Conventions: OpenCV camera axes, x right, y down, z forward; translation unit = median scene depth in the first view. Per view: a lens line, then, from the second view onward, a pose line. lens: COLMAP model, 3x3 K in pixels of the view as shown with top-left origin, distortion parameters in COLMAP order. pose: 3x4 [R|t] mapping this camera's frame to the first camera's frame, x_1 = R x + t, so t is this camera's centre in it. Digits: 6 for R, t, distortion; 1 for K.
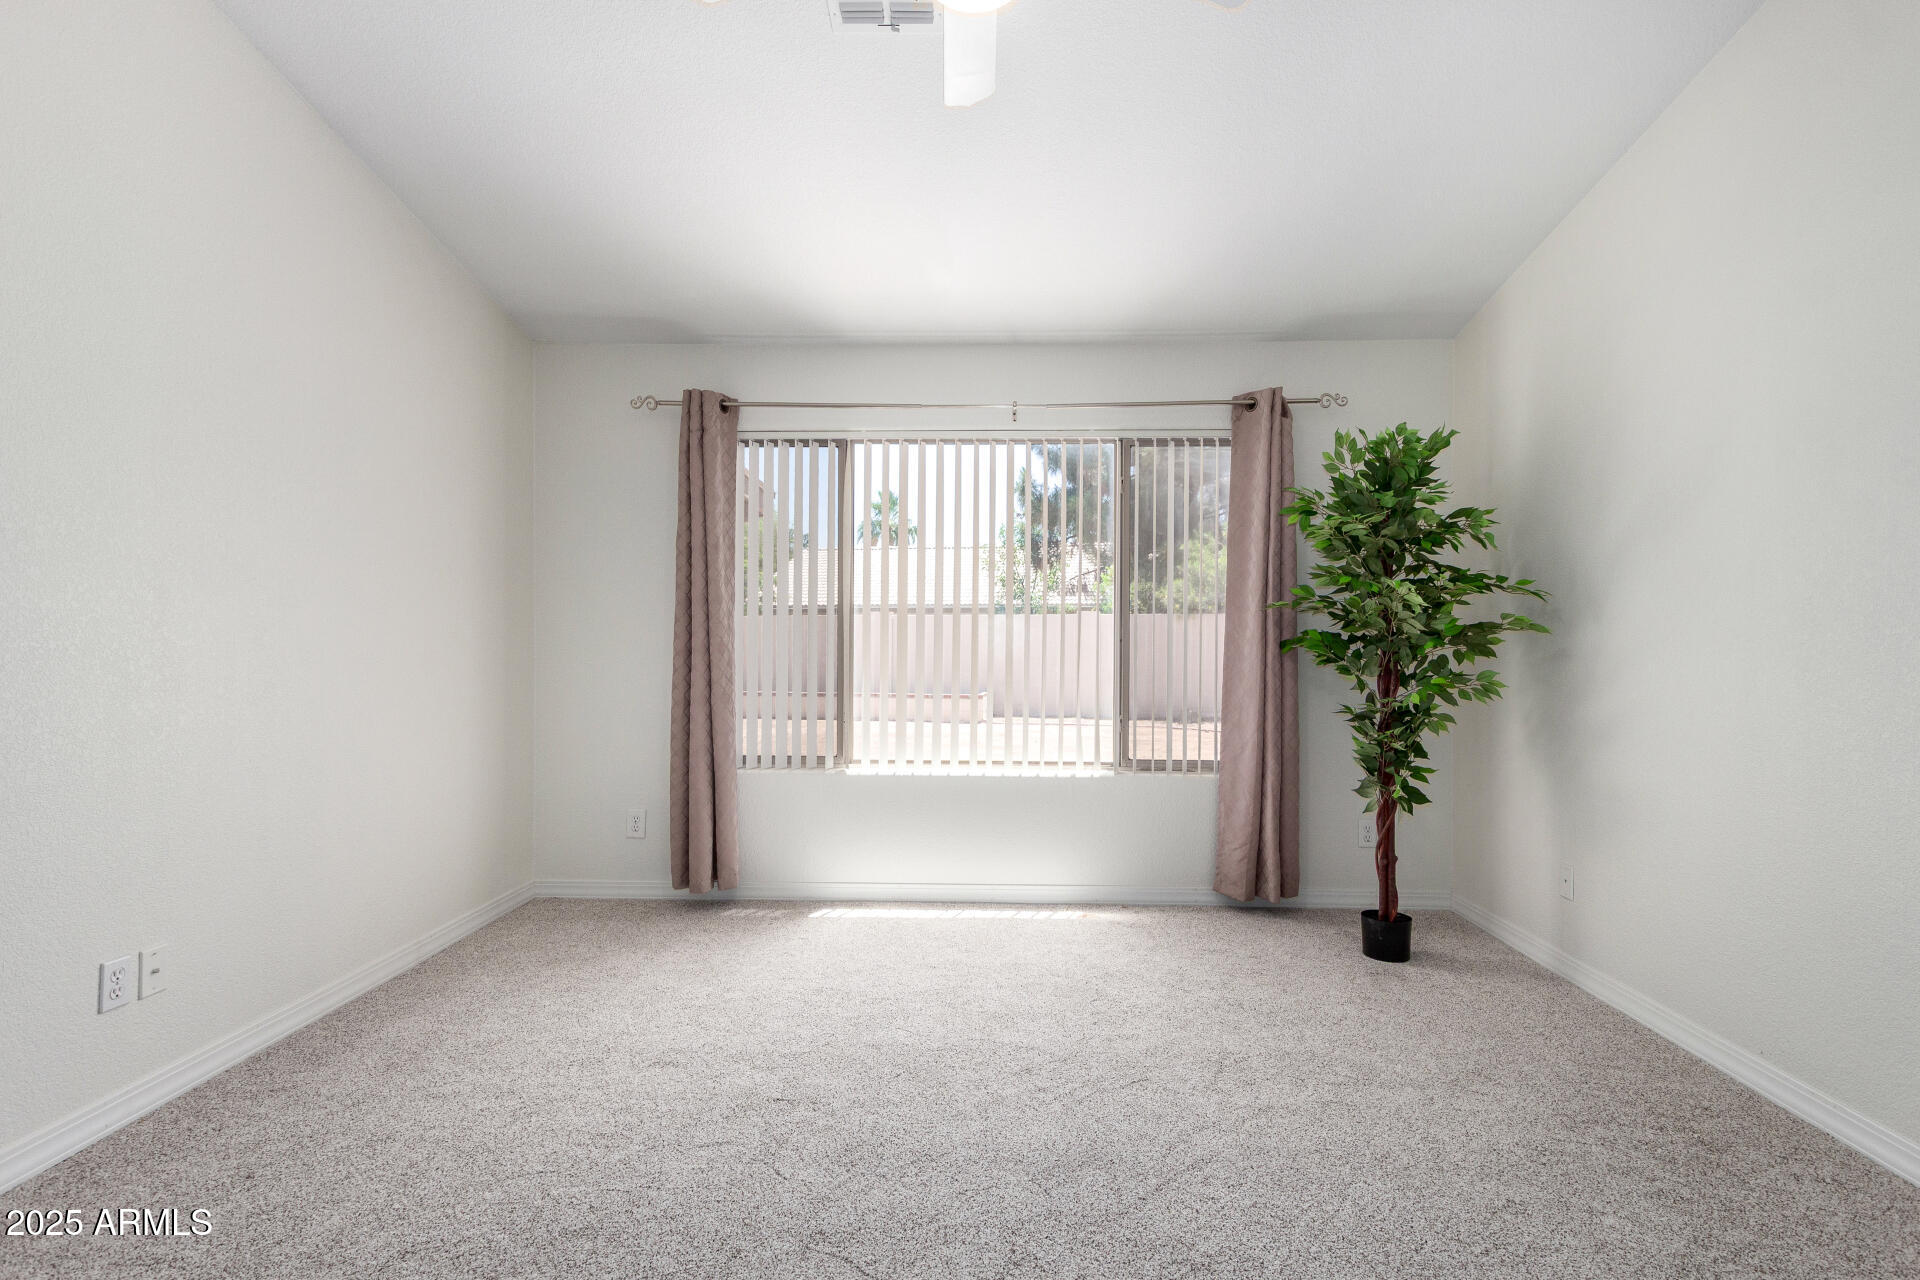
lens RADIAL K [[896.0, 0, 970.1], [0, 896.0, 635.7], [0, 0, 1]] dist [0.016555, -0.007139]
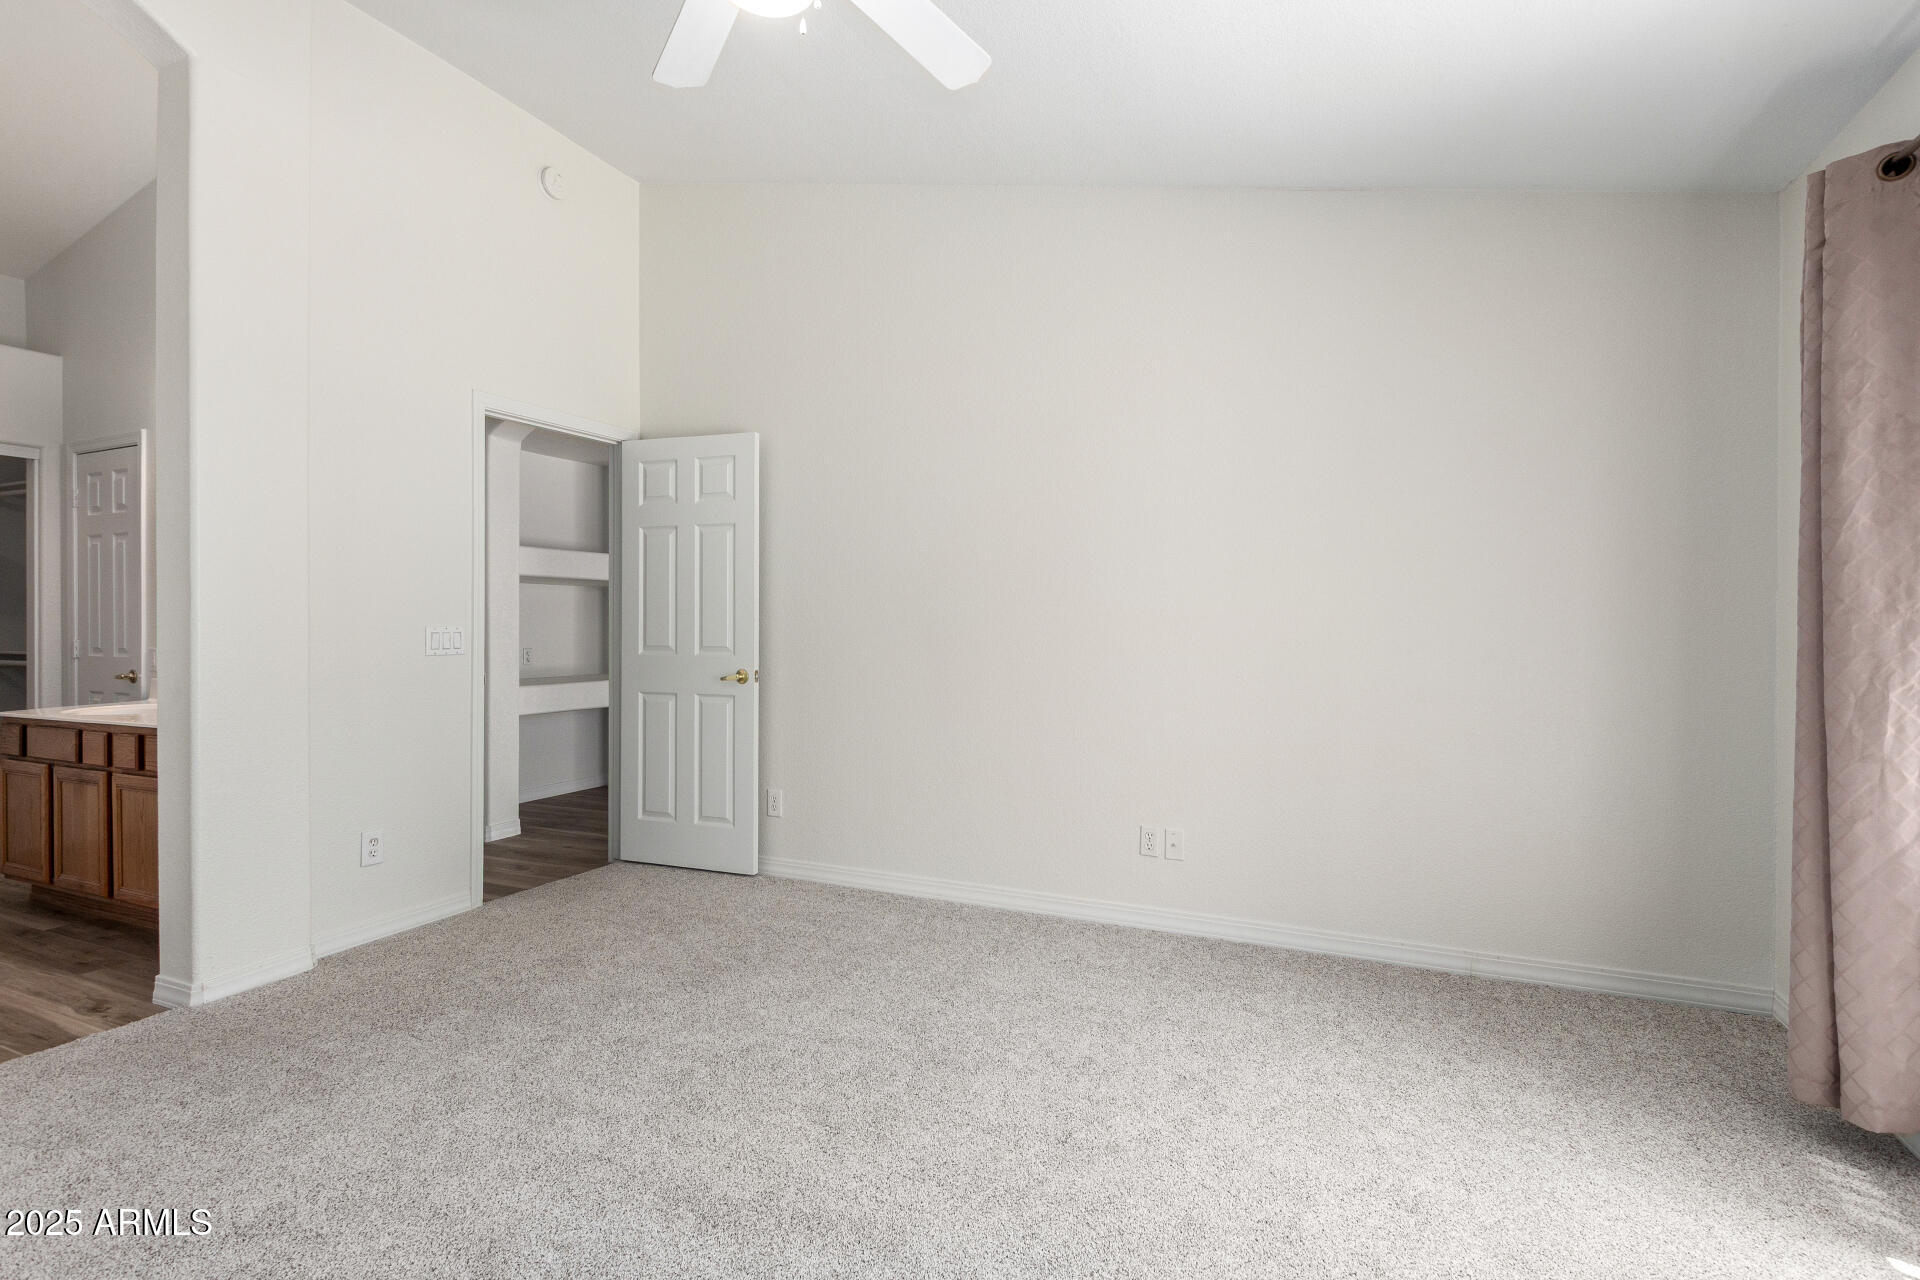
lens RADIAL K [[896.0, 0, 970.1], [0, 896.0, 635.7], [0, 0, 1]] dist [0.016555, -0.007139]
pose [[-0.370371, 0.001193, -0.928883, 0.404558], [0.001011, 0.999999, 0.000881, 0.003207], [0.928883, -0.000613, -0.370372, 0.745469]]
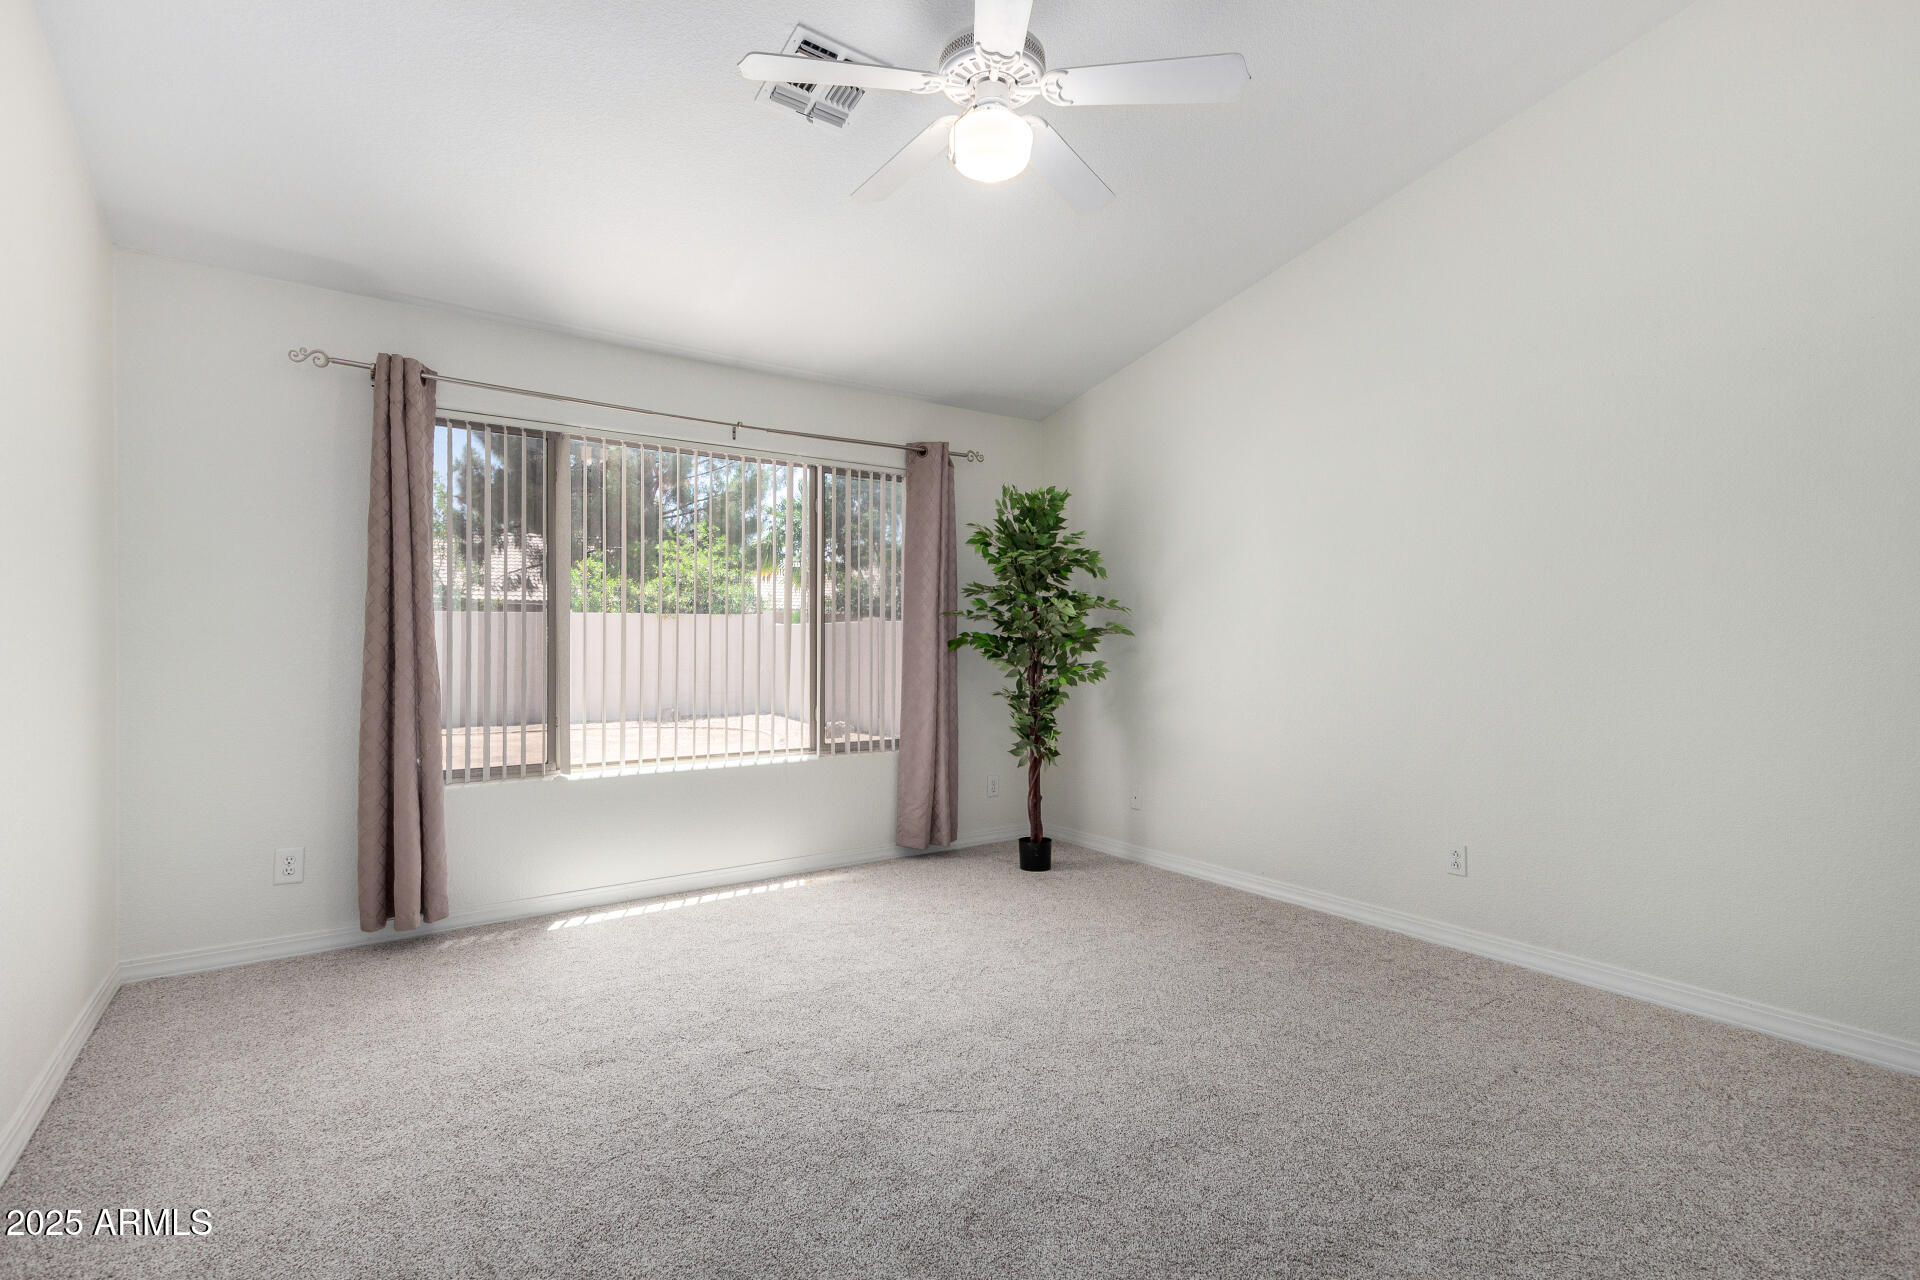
lens RADIAL K [[896.0, 0, 970.1], [0, 896.0, 635.7], [0, 0, 1]] dist [0.016555, -0.007139]
pose [[0.798737, 0.000162, 0.601680, -0.399680], [-0.000958, 0.999999, 0.001004, -0.003116], [-0.601679, -0.001378, 0.798737, -0.037189]]
